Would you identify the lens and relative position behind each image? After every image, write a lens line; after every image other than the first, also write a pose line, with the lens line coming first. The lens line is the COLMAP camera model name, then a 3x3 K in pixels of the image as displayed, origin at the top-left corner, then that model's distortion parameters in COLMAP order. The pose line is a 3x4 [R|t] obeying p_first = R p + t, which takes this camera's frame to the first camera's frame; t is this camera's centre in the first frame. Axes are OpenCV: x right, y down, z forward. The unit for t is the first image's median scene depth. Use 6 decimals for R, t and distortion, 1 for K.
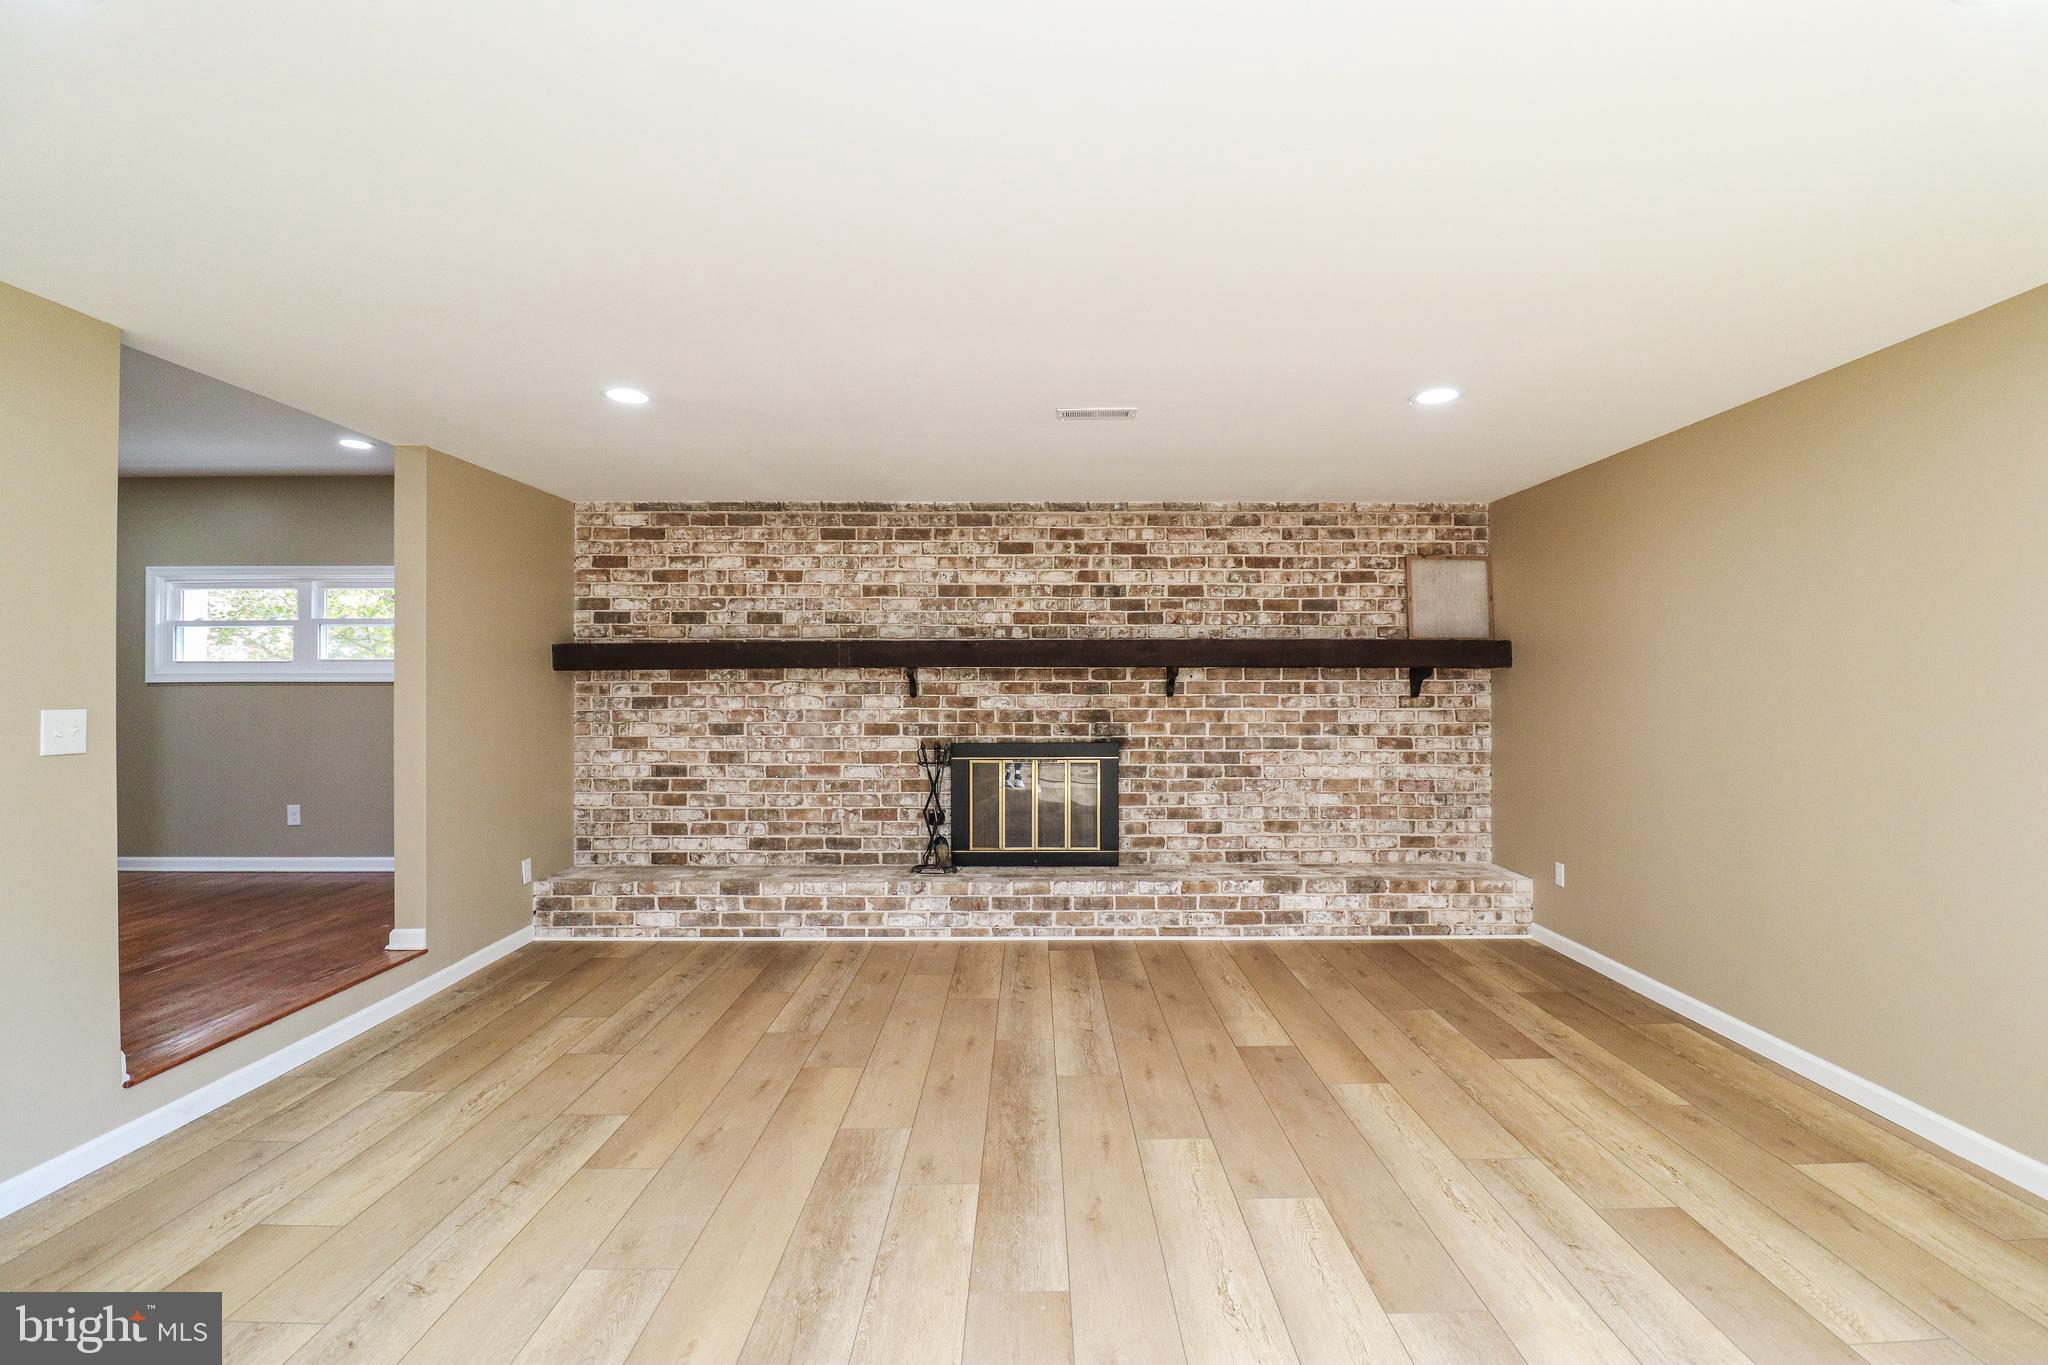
lens RADIAL K [[944.7, 0, 1047.8], [0, 944.7, 674.8], [0, 0, 1]] dist [-0.001364, -0.012103]
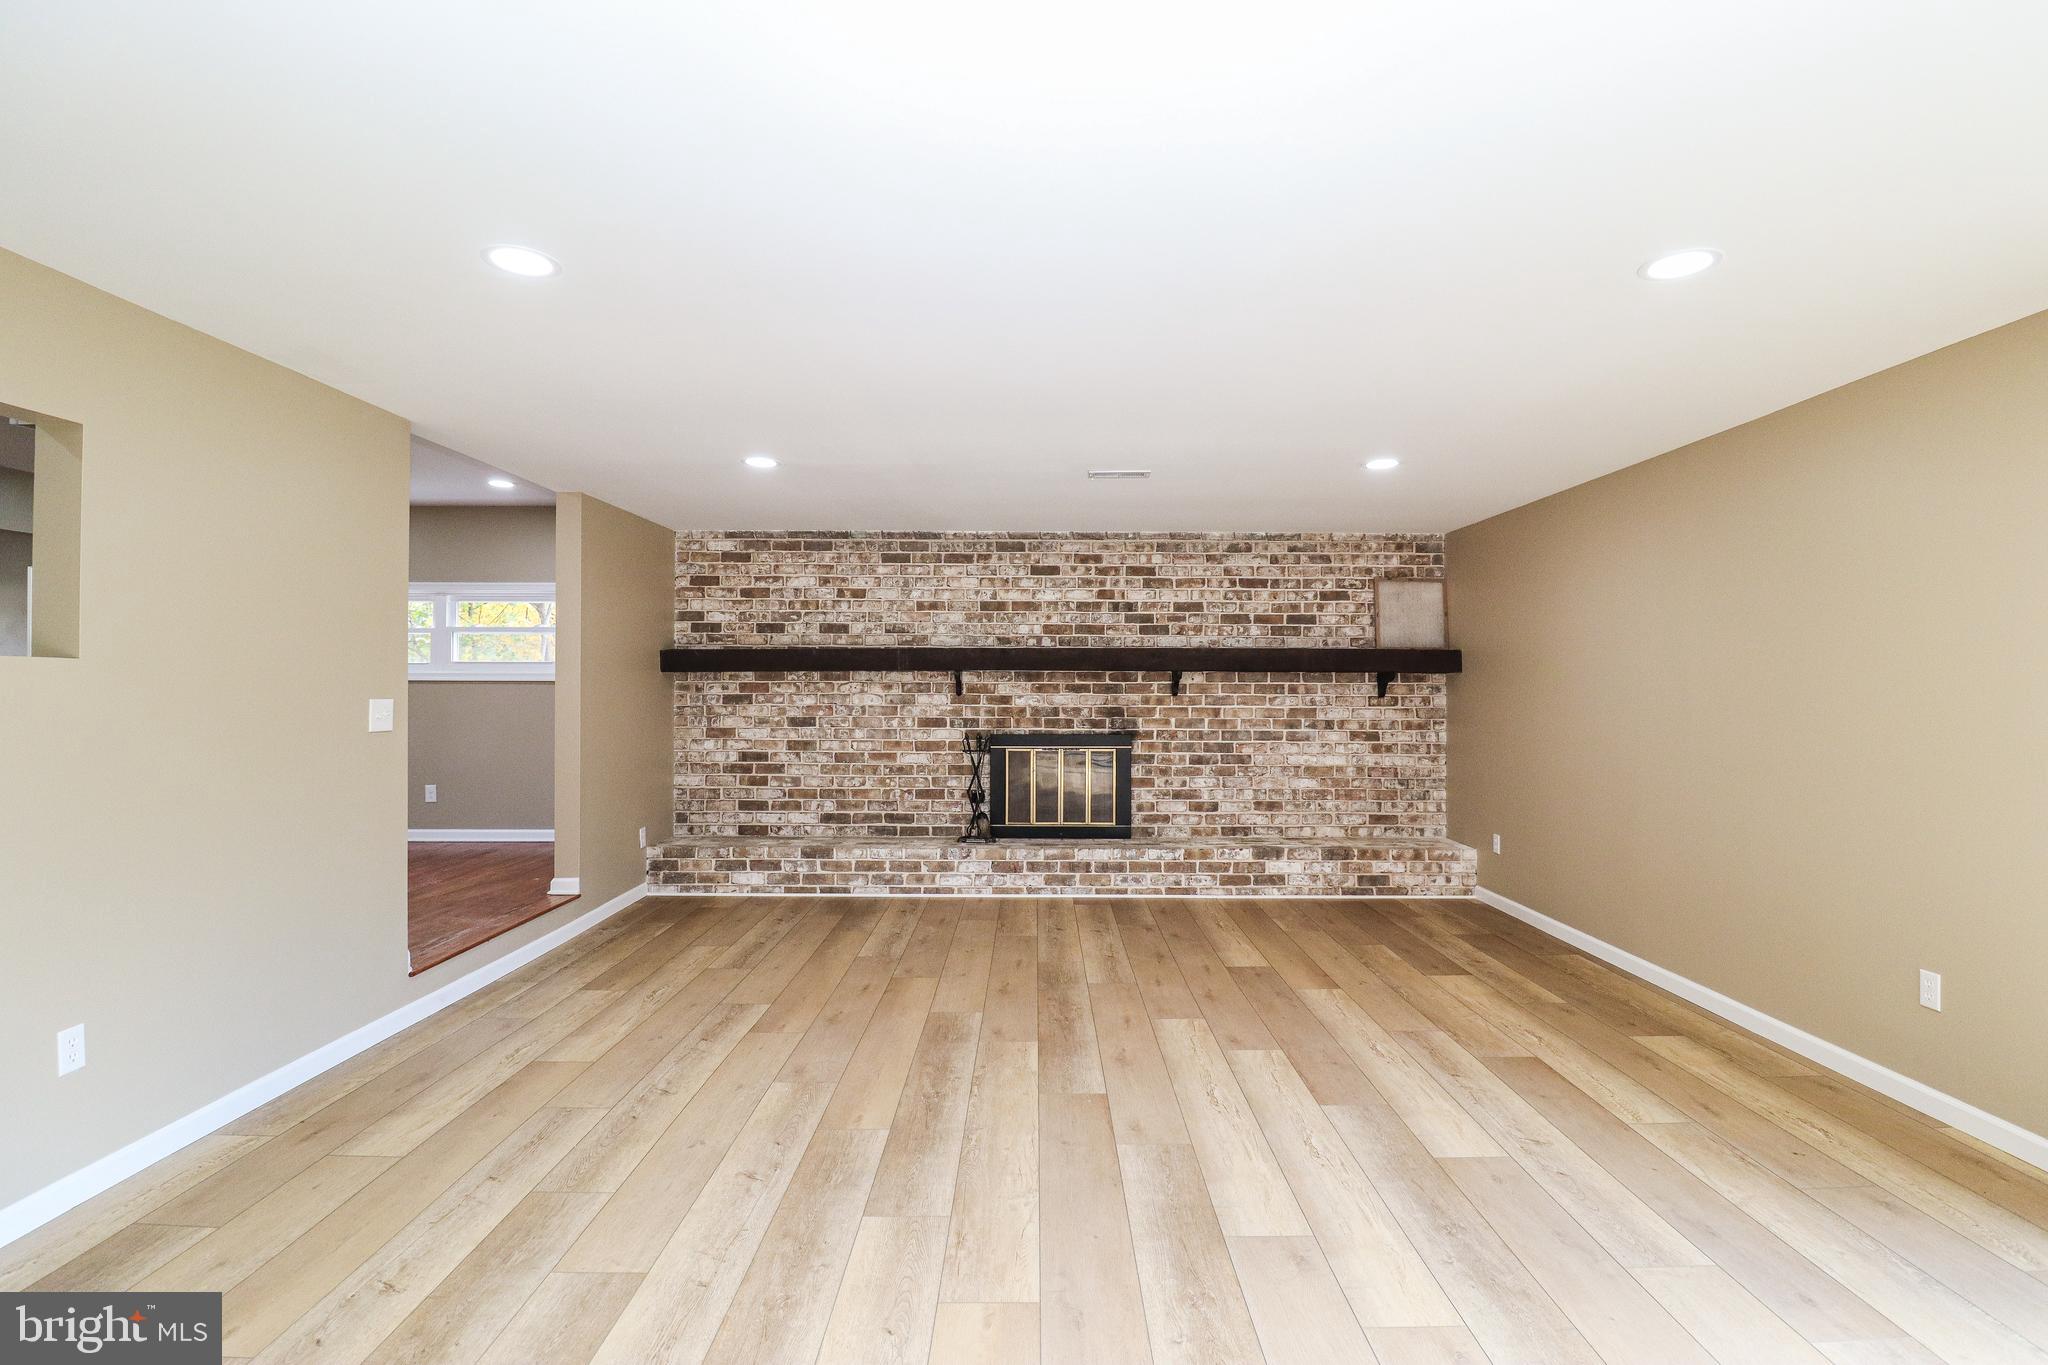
lens RADIAL K [[944.7, 0, 1044.7], [0, 944.7, 673.5], [0, 0, 1]] dist [-0.001364, -0.012103]
pose [[0.999967, 0.004135, -0.007047, -0.025881], [-0.004165, 0.999983, -0.004184, 0.000531], [0.007030, 0.004213, 0.999966, -0.188675]]
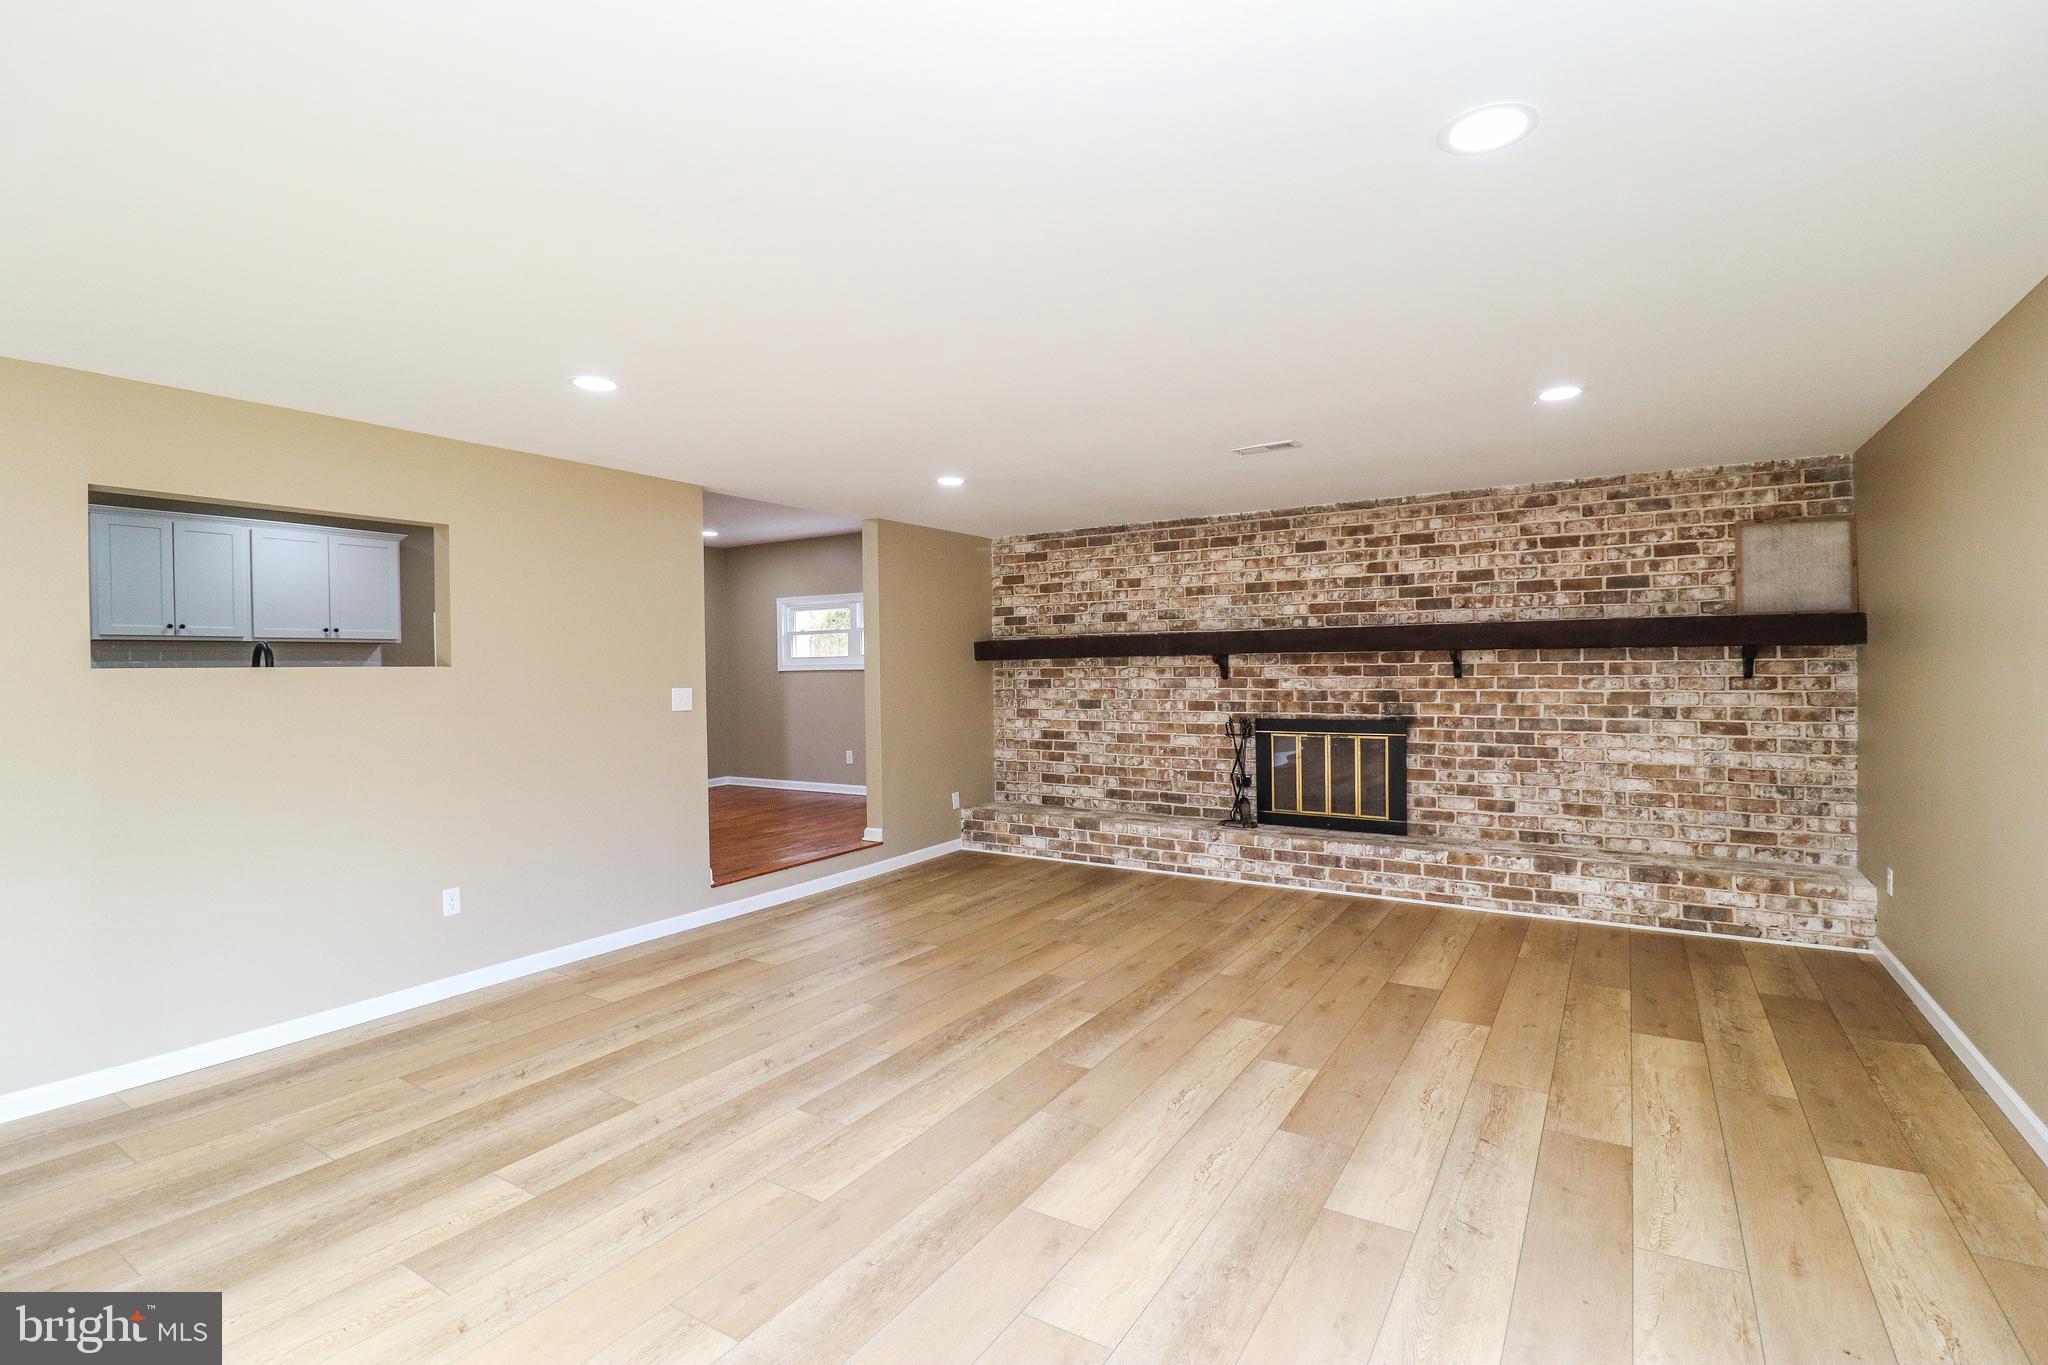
lens RADIAL K [[944.7, 0, 1044.1], [0, 944.7, 675.1], [0, 0, 1]] dist [-0.001364, -0.012103]
pose [[0.842490, -0.004071, -0.538696, 0.306076], [0.015996, 0.999720, 0.017462, -0.005750], [0.538474, -0.023329, 0.842319, -0.124571]]
